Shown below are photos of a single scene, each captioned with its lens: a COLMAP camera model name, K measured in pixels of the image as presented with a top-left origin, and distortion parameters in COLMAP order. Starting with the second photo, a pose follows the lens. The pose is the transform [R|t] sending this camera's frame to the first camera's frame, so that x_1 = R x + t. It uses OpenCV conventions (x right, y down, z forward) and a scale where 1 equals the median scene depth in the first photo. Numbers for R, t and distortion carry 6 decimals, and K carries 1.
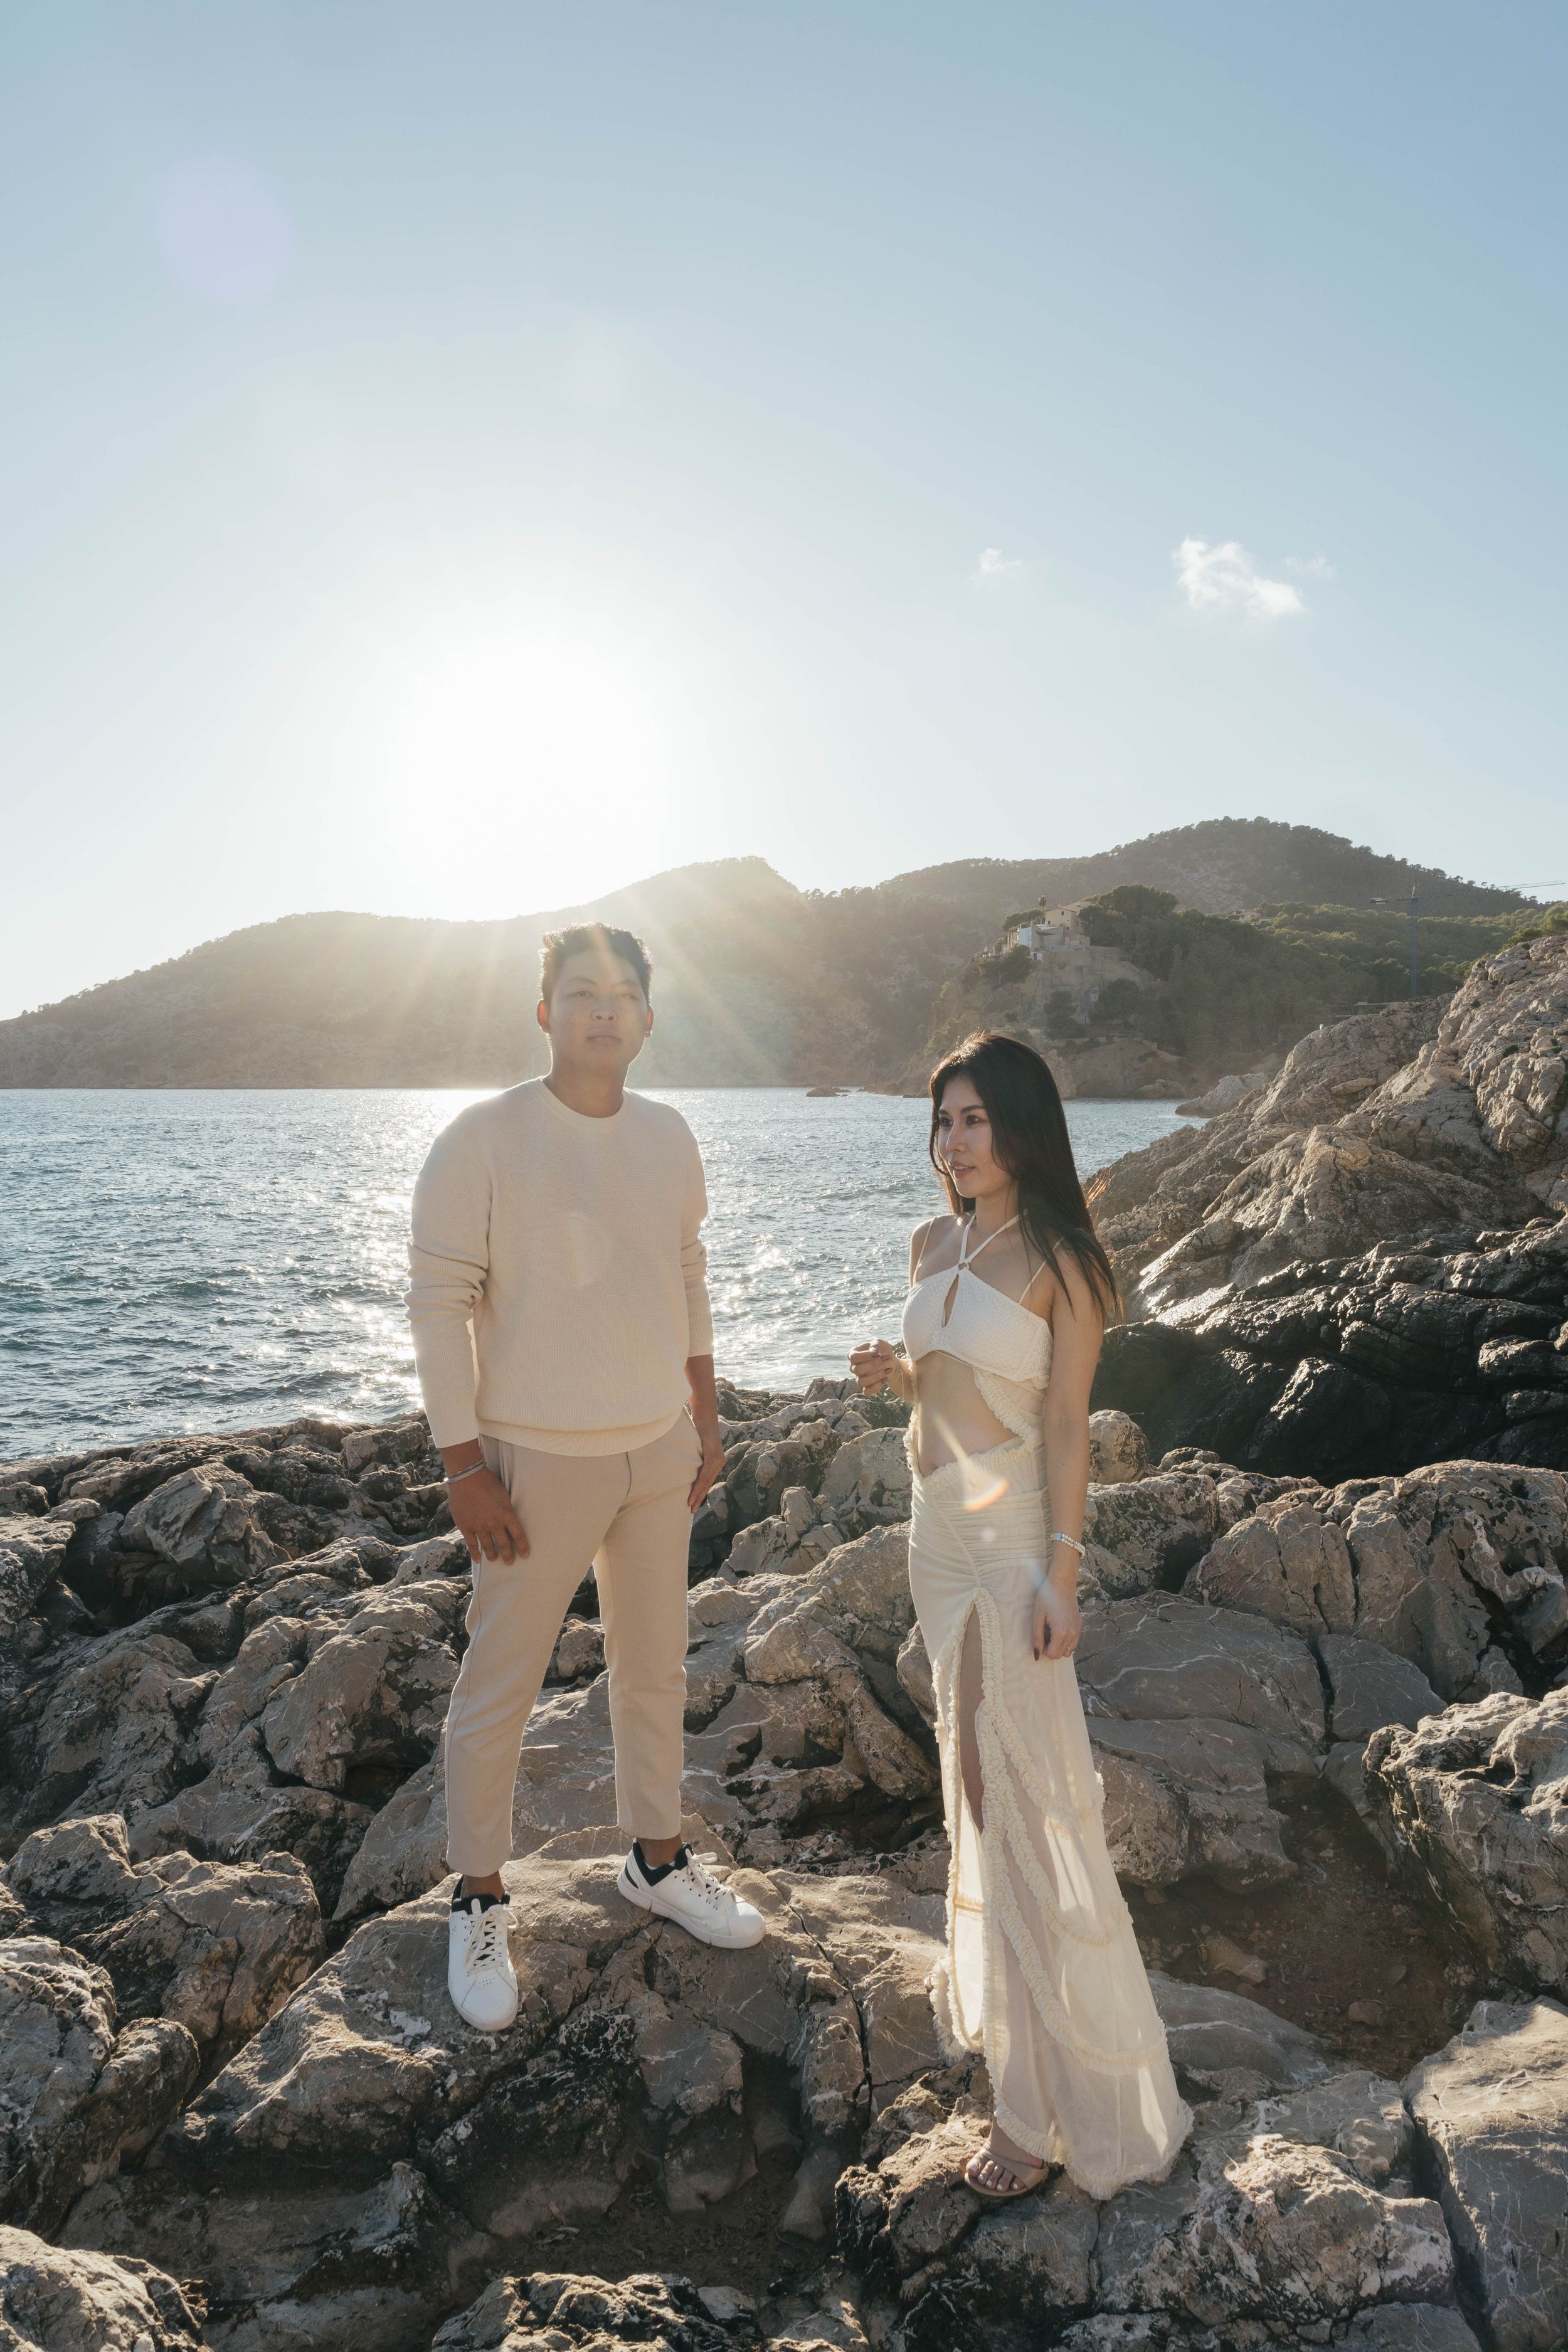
lens RADIAL K [[1538.0, 0, 781.9], [0, 1538.0, 1171.2], [0, 0, 1]] dist [-0.011662, 0.000561]
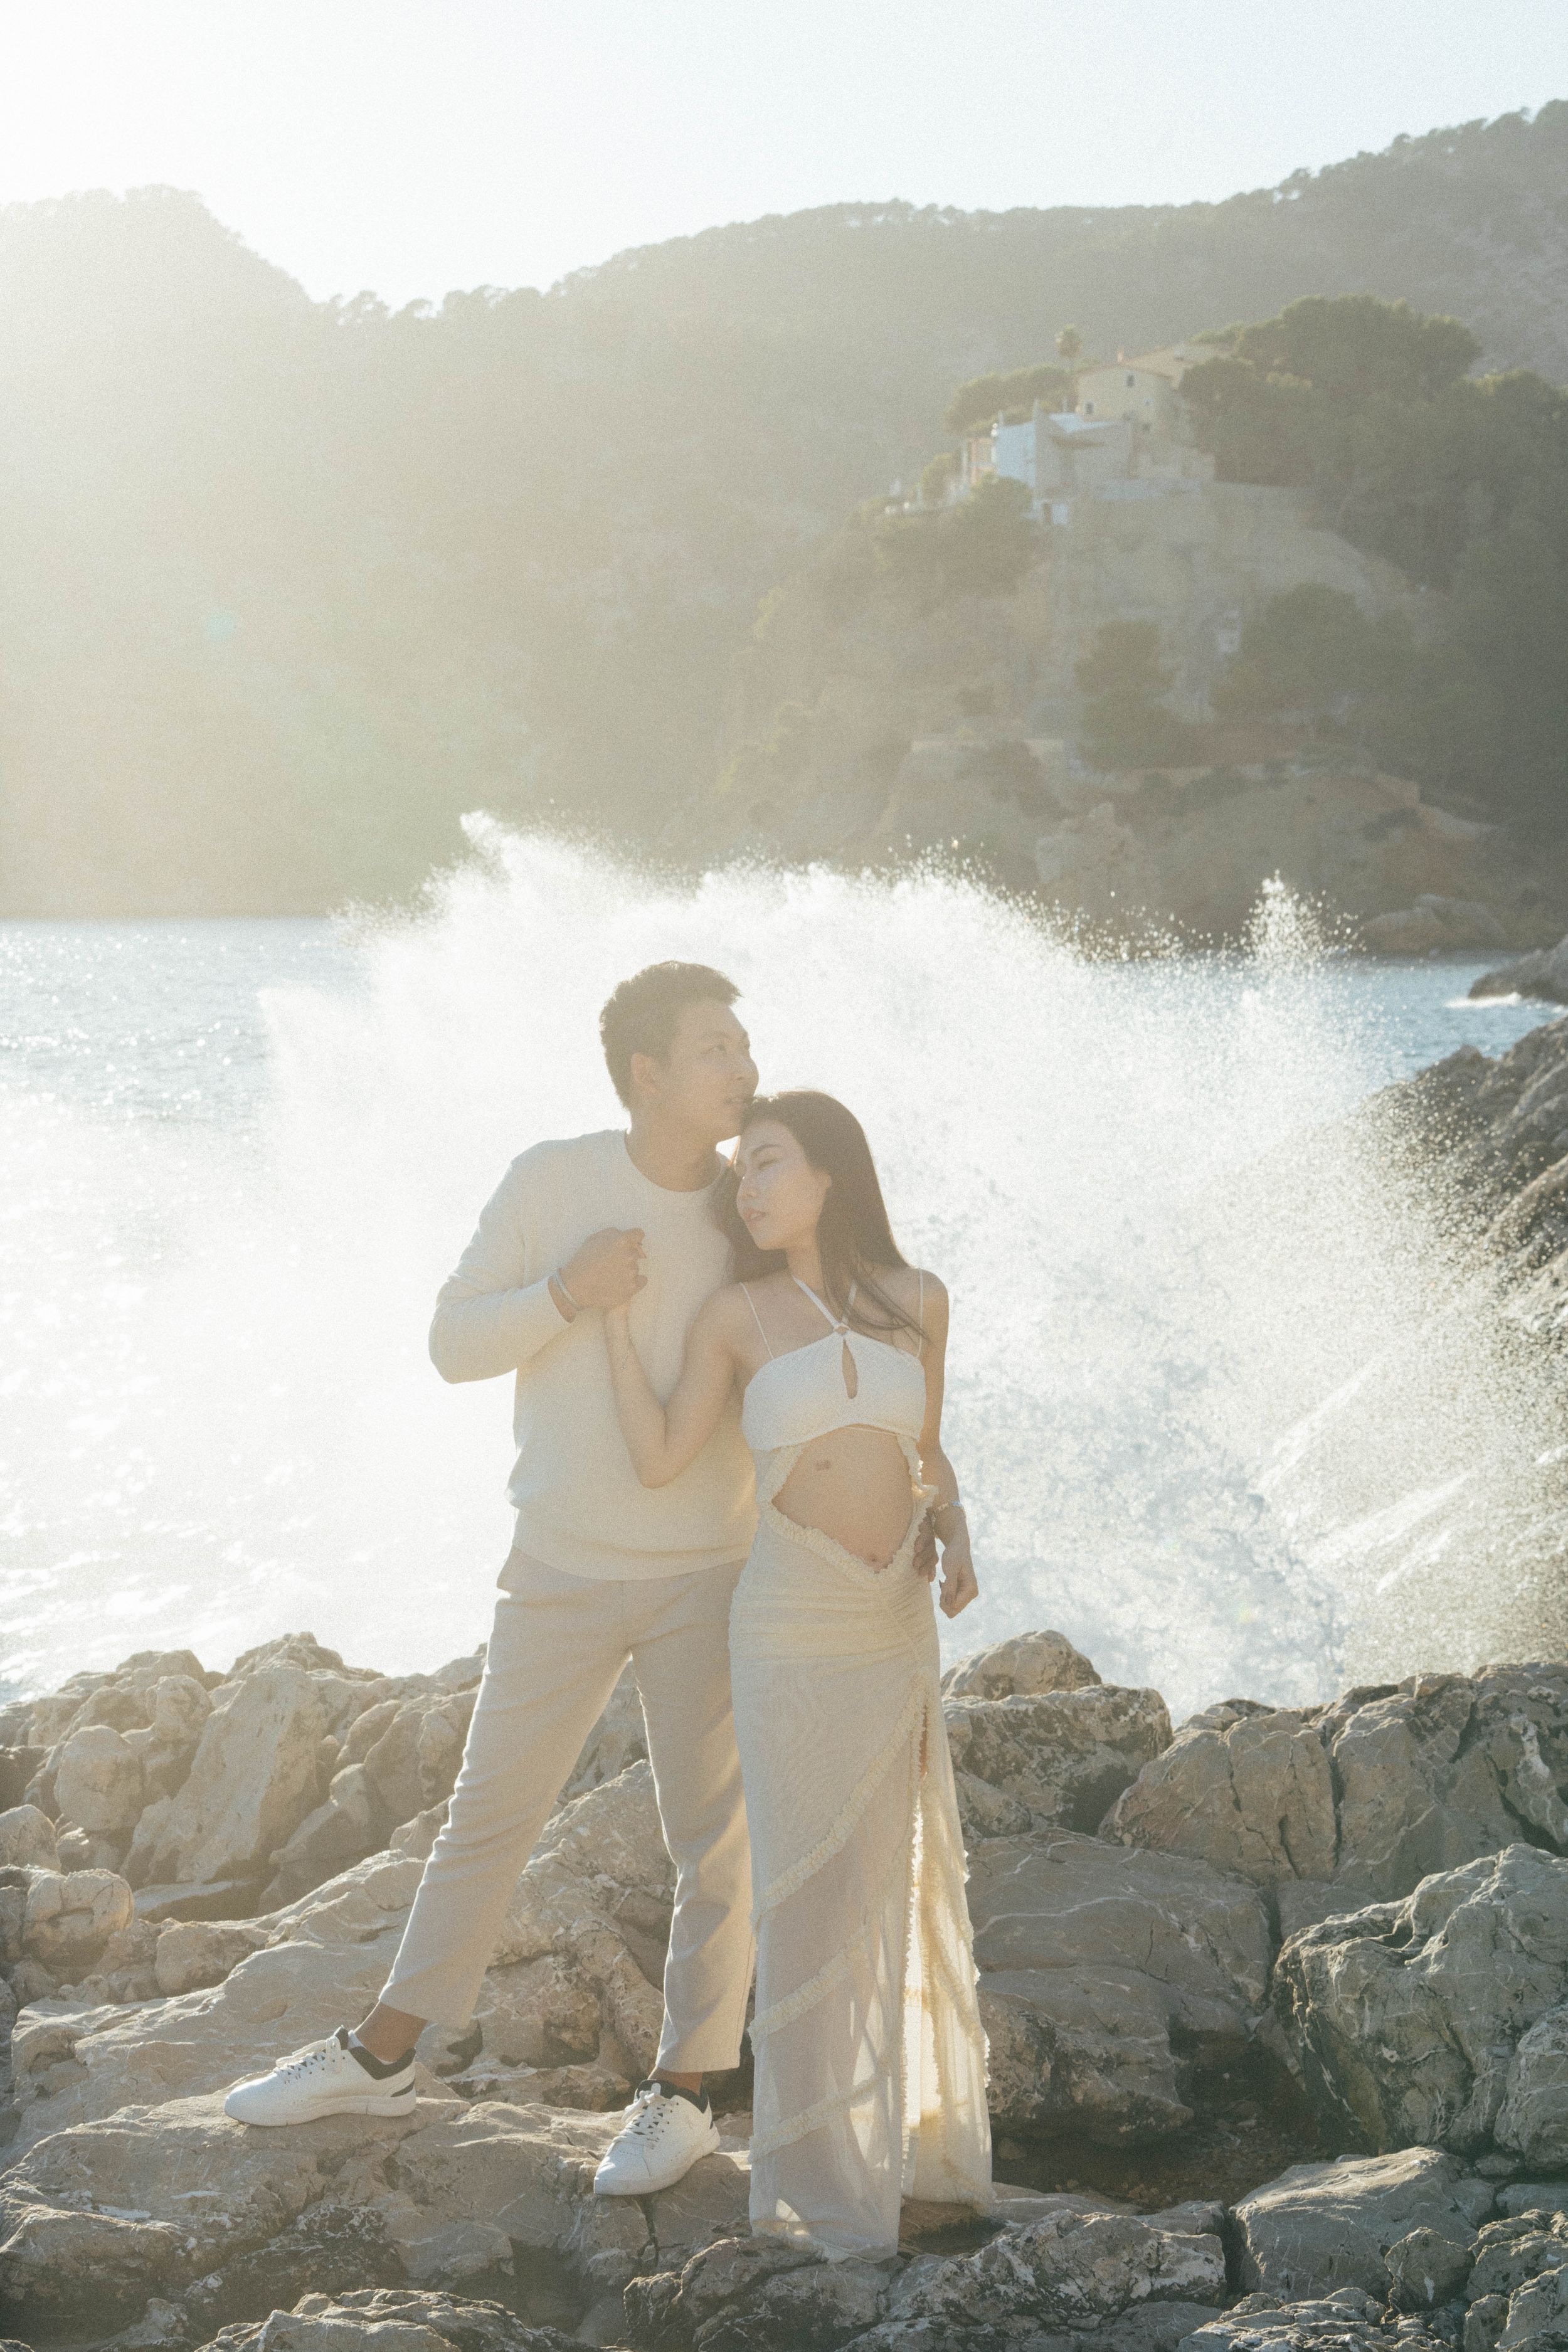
lens RADIAL K [[4870.5, 0, 776.0], [0, 4870.5, 1186.3], [0, 0, 1]] dist [-0.074981, 0.006224]
pose [[0.994351, -0.005930, 0.105973, -0.106044], [0.005819, 0.999982, 0.001356, -0.016858], [-0.105979, -0.000731, 0.994368, -1.141937]]
